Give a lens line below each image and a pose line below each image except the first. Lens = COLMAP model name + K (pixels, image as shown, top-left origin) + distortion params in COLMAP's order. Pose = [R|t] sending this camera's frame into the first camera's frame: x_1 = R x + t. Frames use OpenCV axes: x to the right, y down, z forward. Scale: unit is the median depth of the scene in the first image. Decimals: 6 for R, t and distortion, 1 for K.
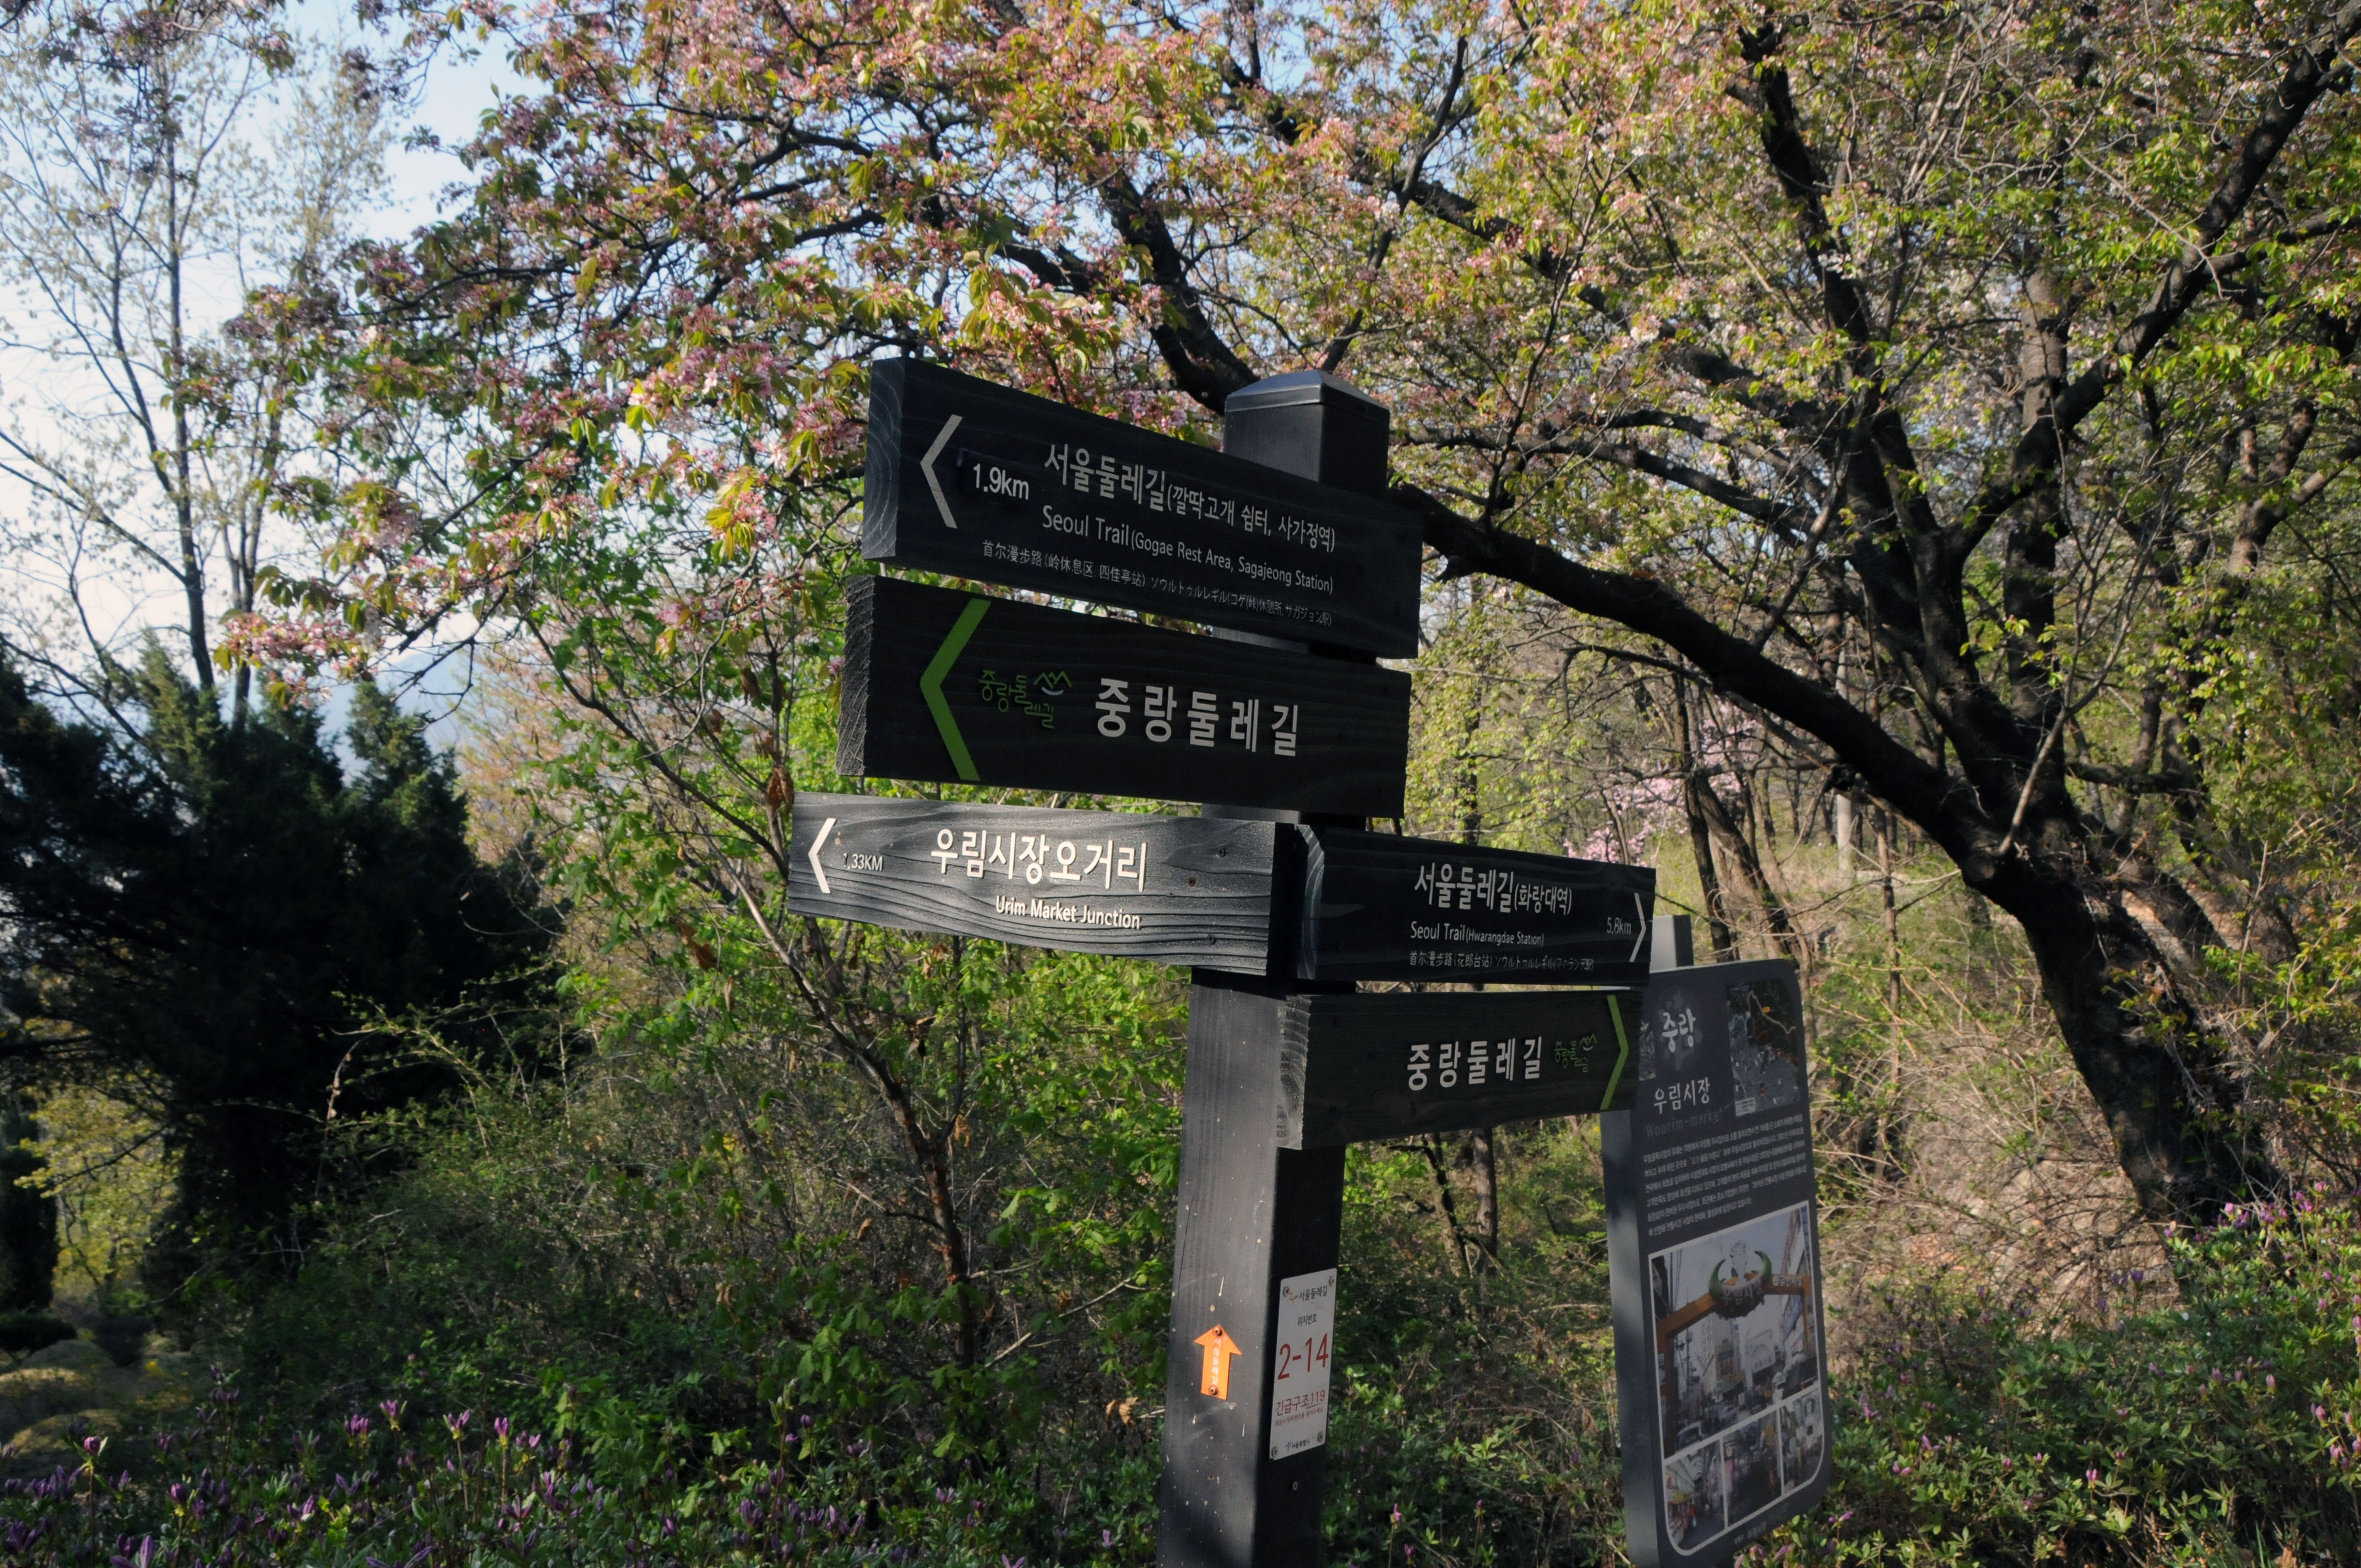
lens RADIAL K [[1981.1, 0, 1190.6], [0, 1981.1, 769.8], [0, 0, 1]] dist [-0.037359, -0.008894]
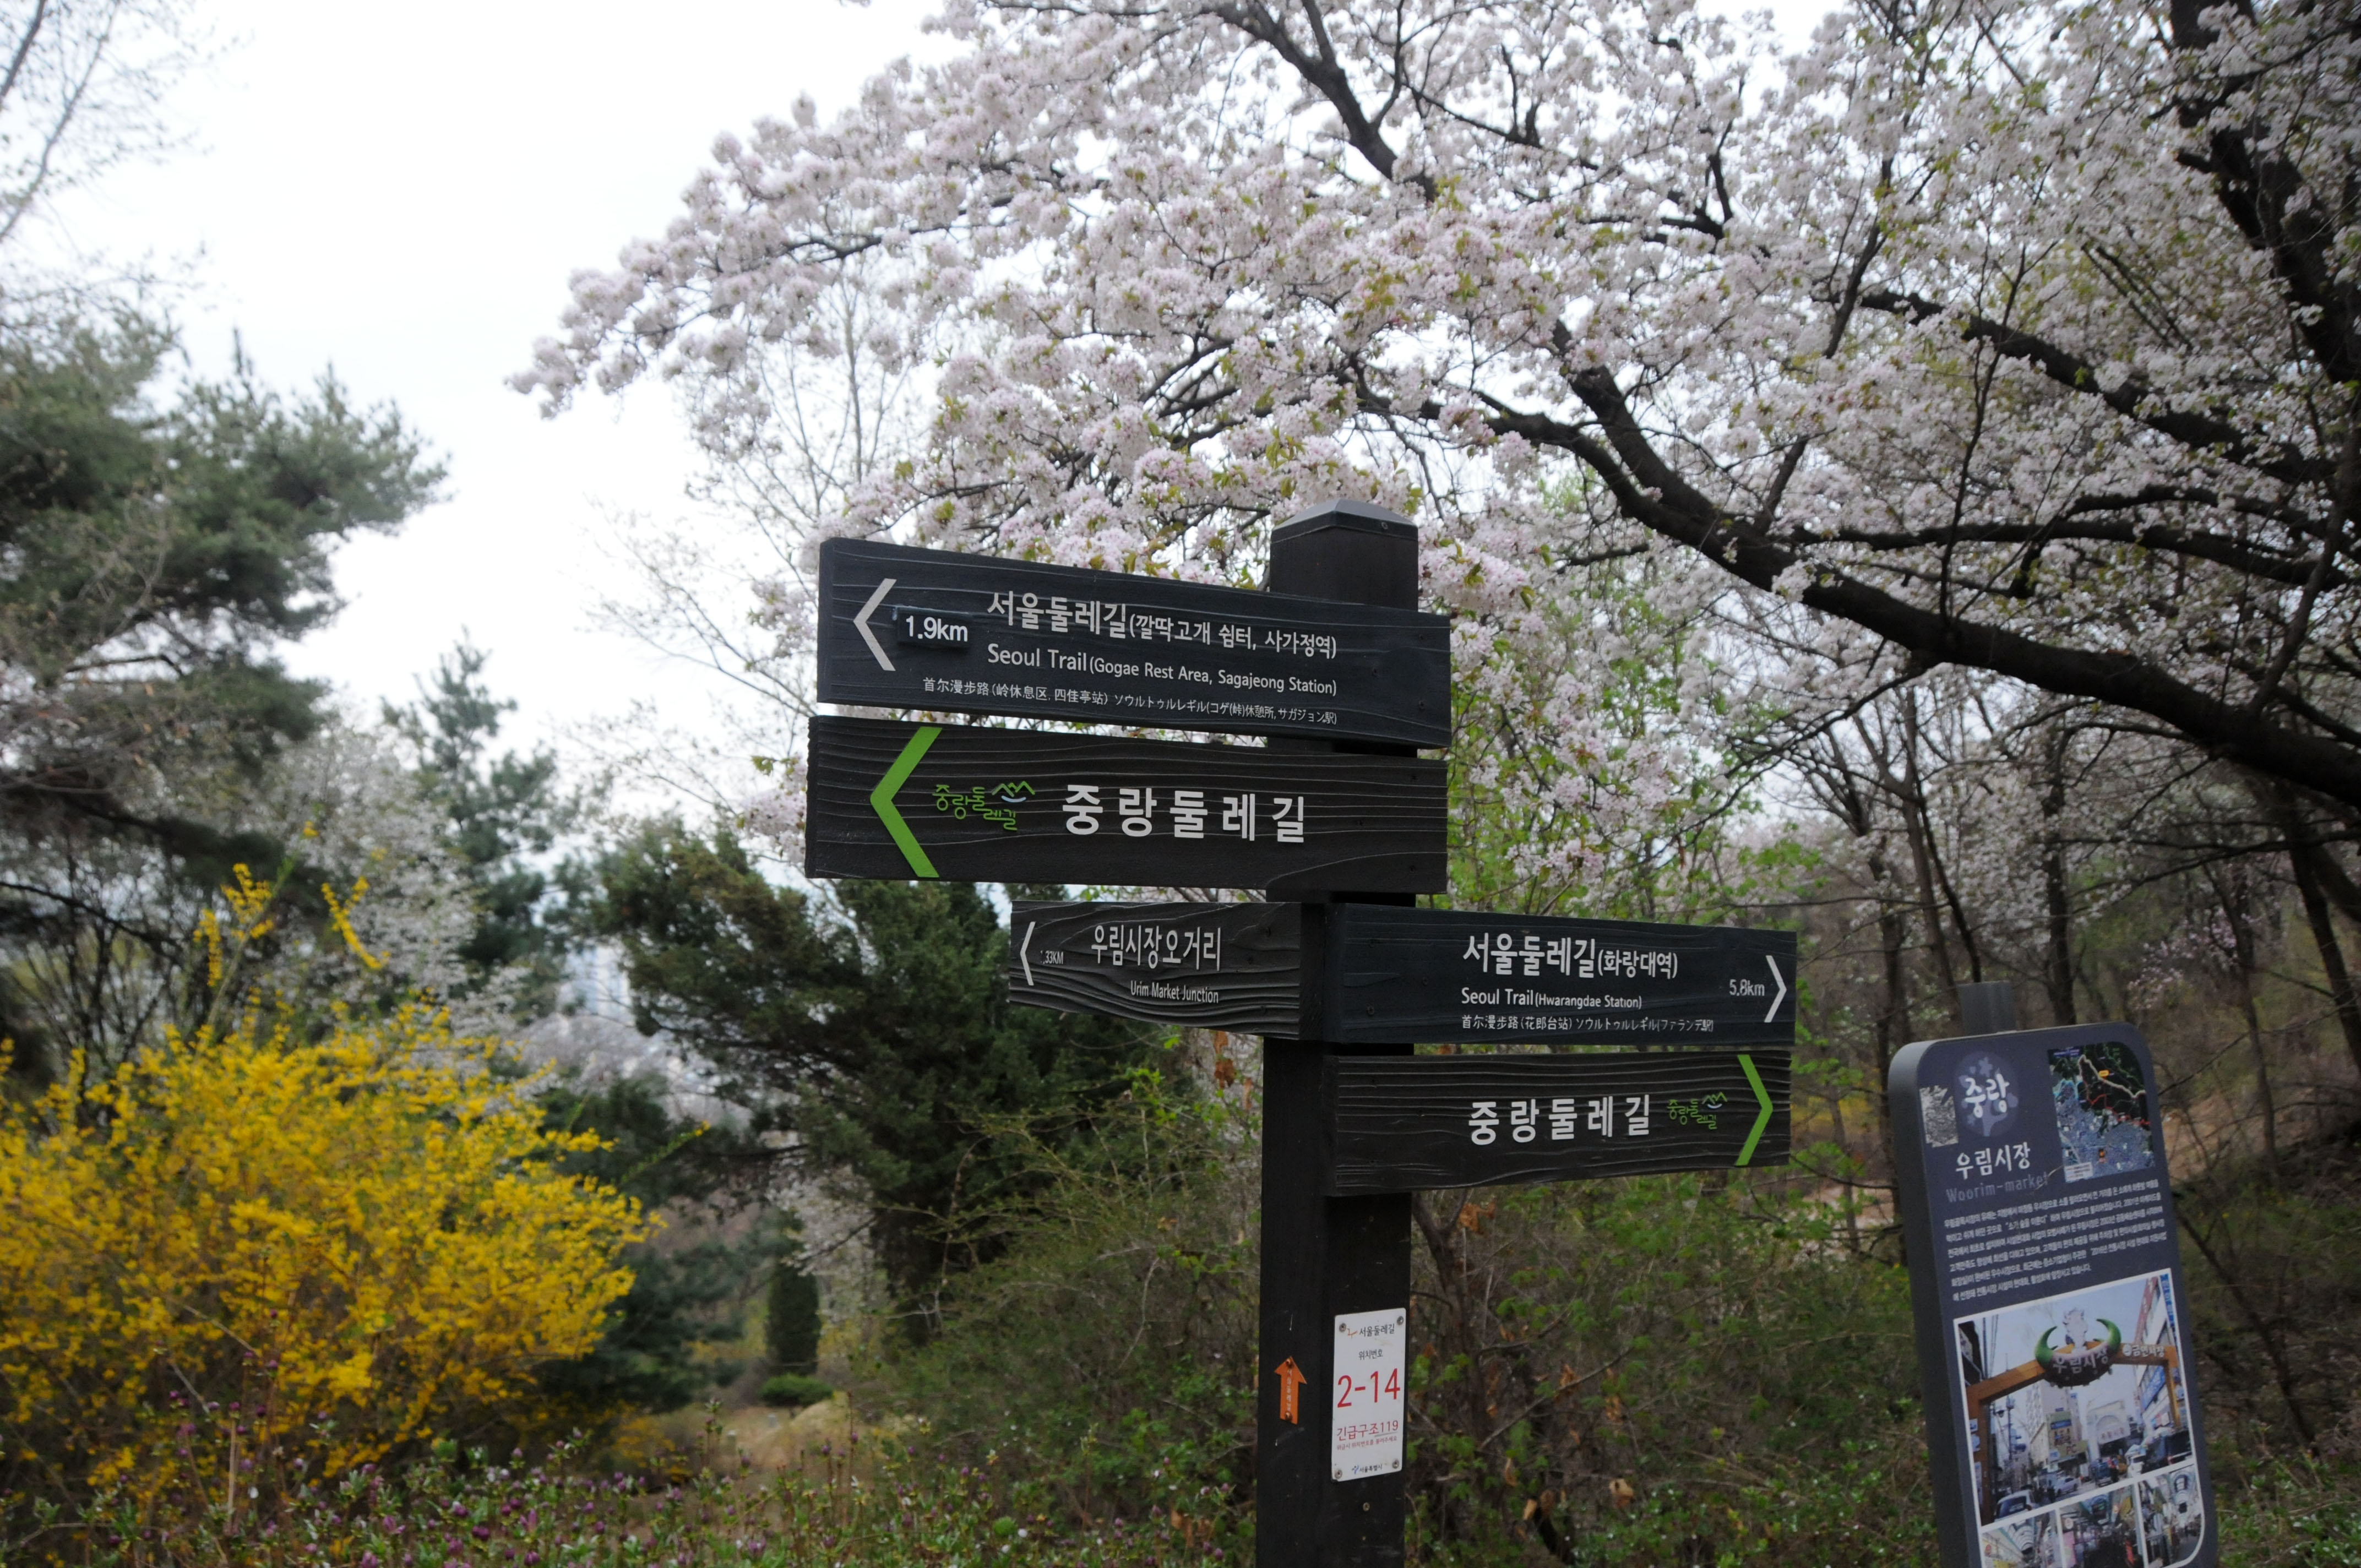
lens RADIAL K [[1783.4, 0, 1173.2], [0, 1783.4, 796.5], [0, 0, 1]] dist [-0.056818, 0.013834]
pose [[0.941256, -0.074258, -0.329427, 0.285490], [0.056227, 0.996368, -0.063942, 0.024946], [0.332979, 0.041663, 0.942013, 0.021592]]
